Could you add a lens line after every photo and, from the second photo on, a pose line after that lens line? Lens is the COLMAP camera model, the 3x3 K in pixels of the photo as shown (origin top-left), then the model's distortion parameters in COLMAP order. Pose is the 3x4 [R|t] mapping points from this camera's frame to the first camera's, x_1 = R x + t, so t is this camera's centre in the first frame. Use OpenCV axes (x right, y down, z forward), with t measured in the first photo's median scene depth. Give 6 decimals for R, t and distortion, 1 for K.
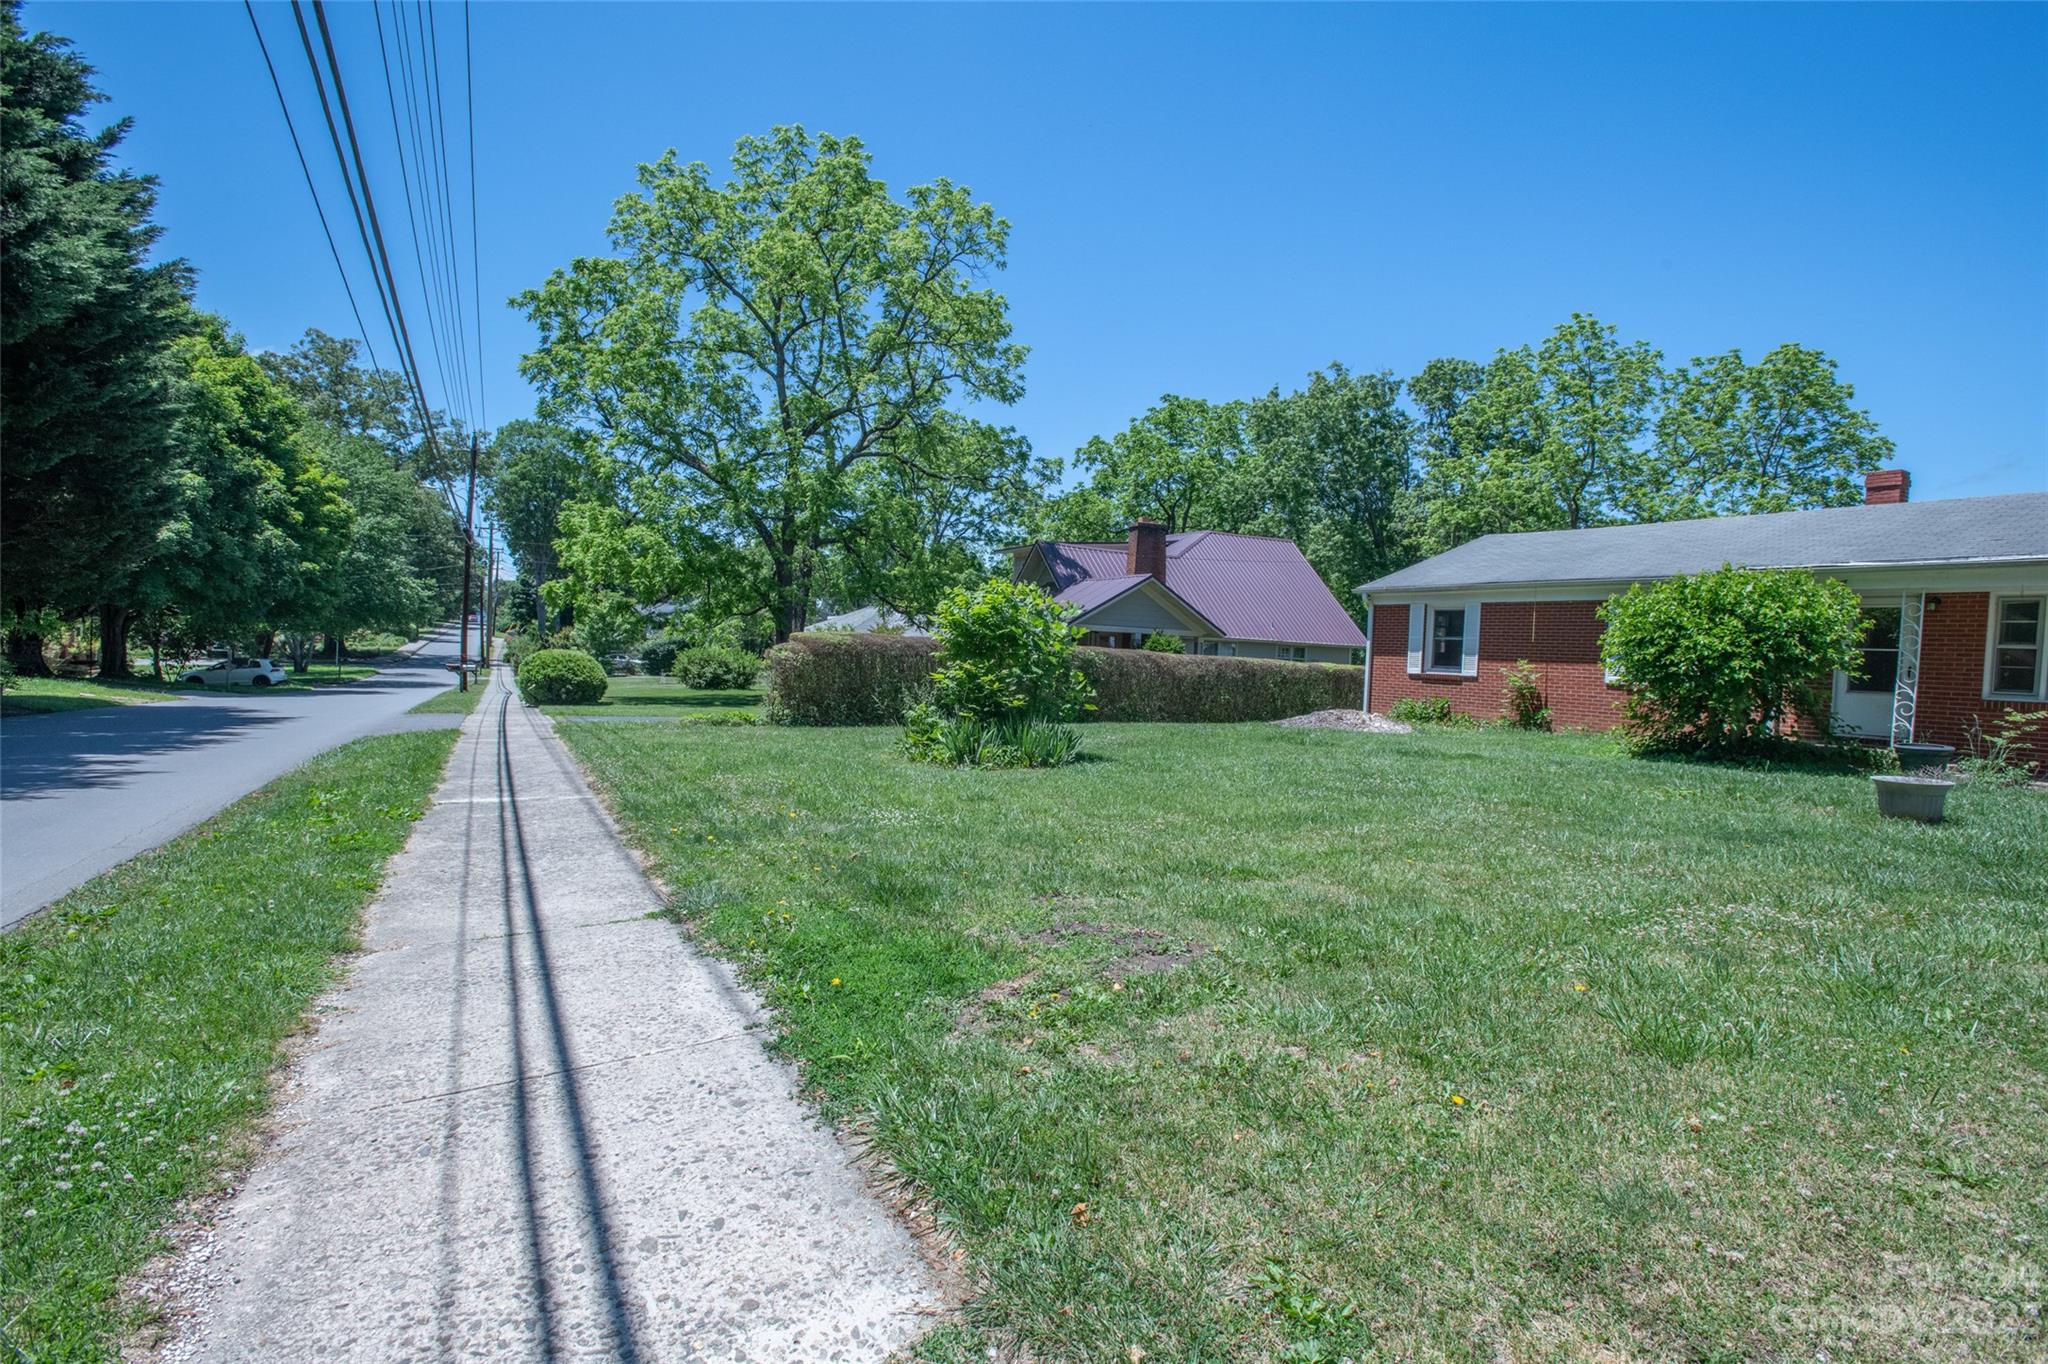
lens RADIAL K [[996.7, 0, 1029.3], [0, 996.7, 686.2], [0, 0, 1]] dist [-0.066458, 0.022949]
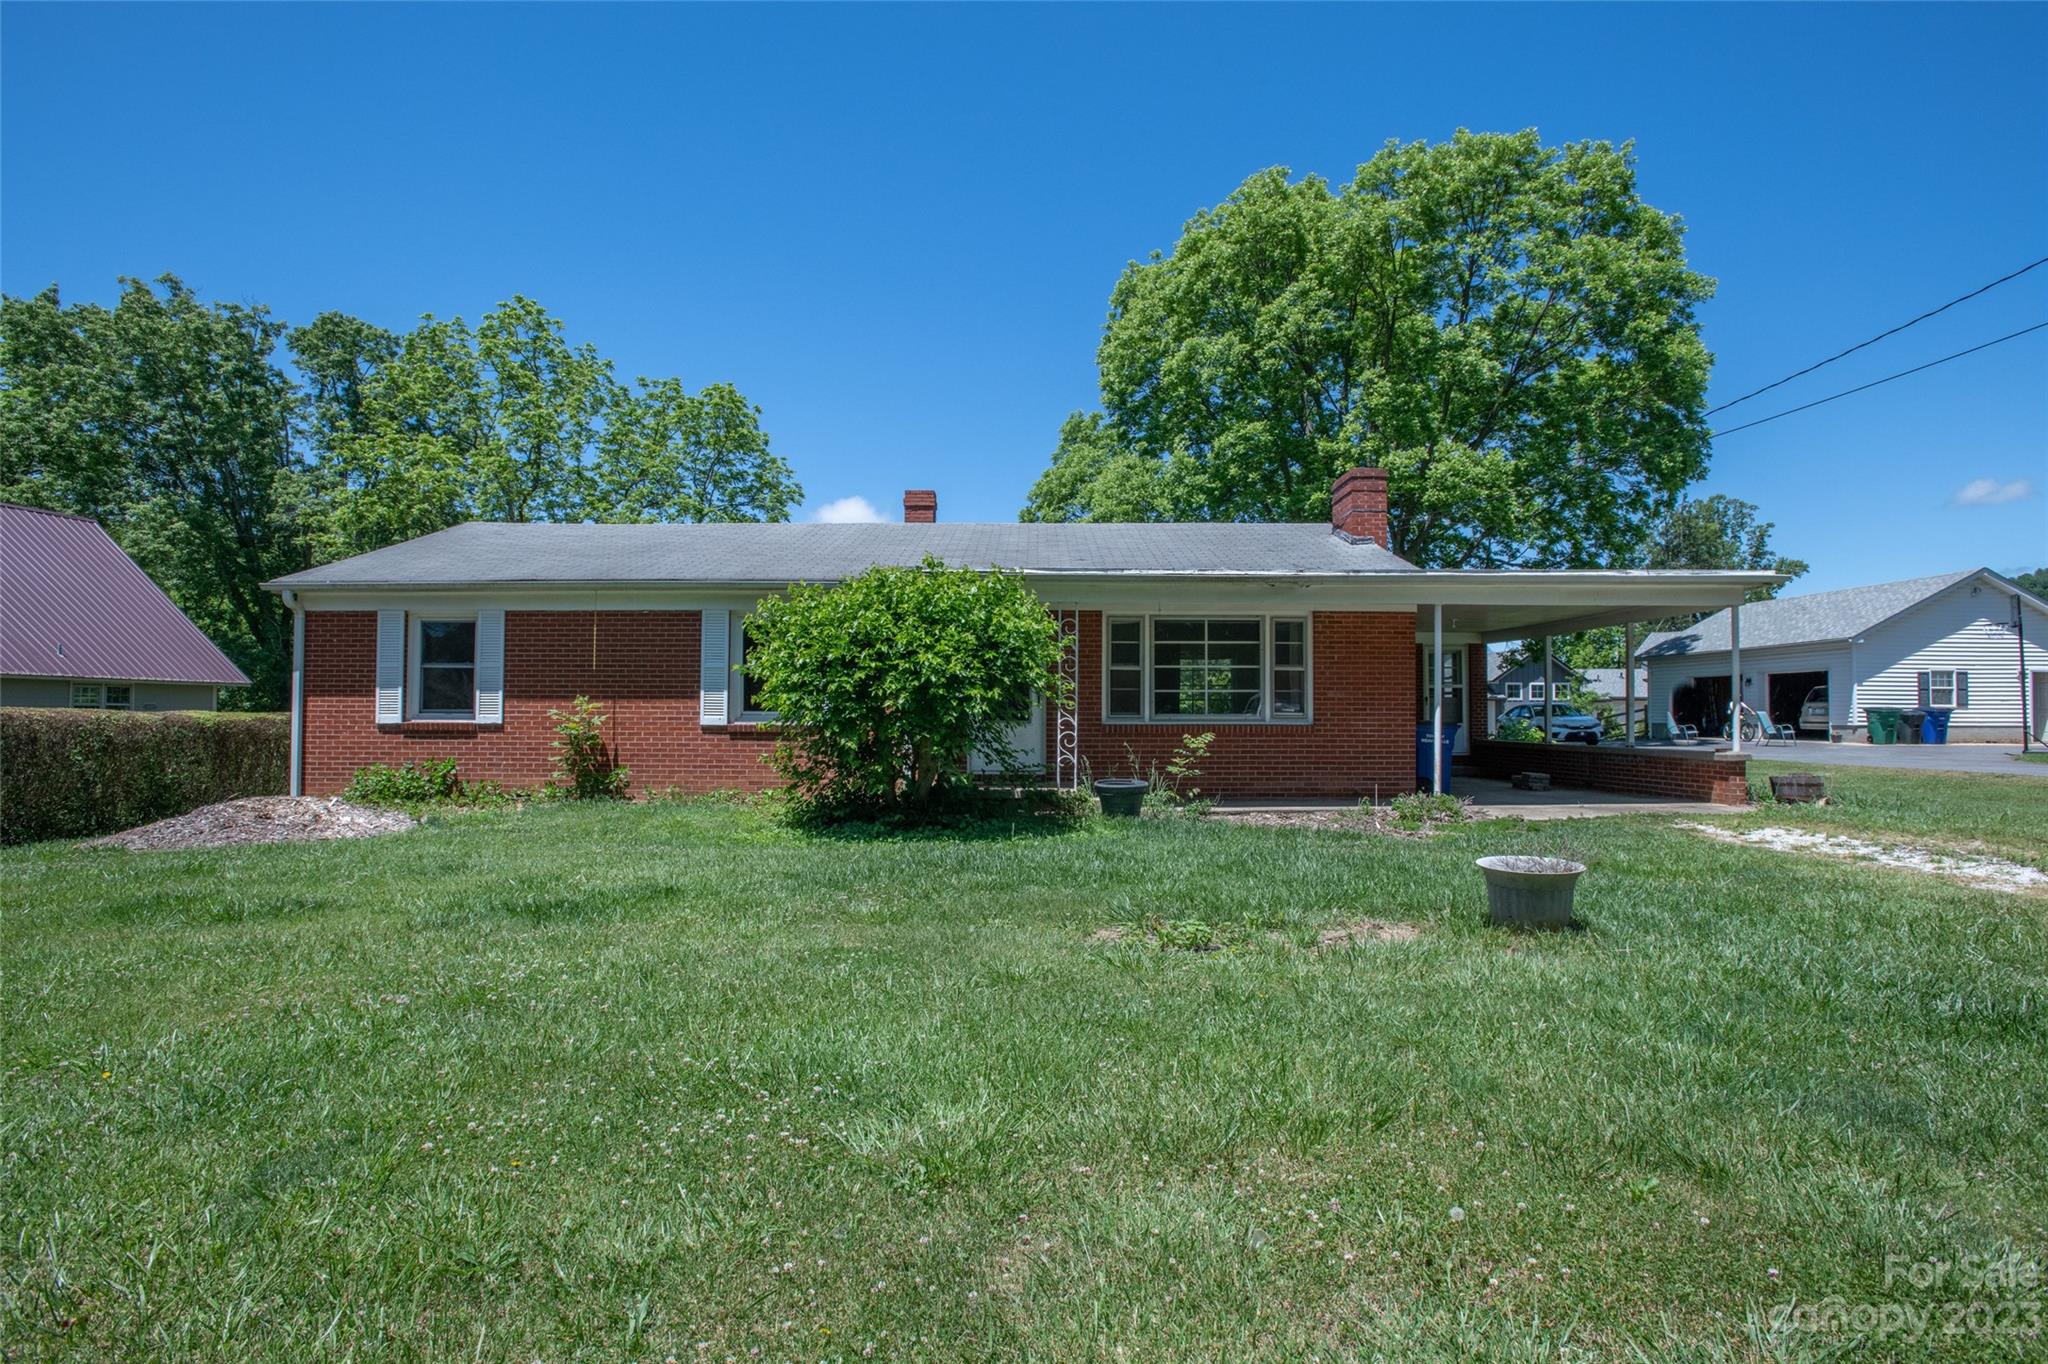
lens RADIAL K [[1055.0, 0, 1021.9], [0, 1055.0, 657.4], [0, 0, 1]] dist [0.000223, 0.006818]
pose [[0.550304, 0.004915, 0.834950, 0.025285], [0.047992, 0.998143, -0.037506, -0.004629], [-0.833584, 0.060711, 0.549046, 0.135929]]
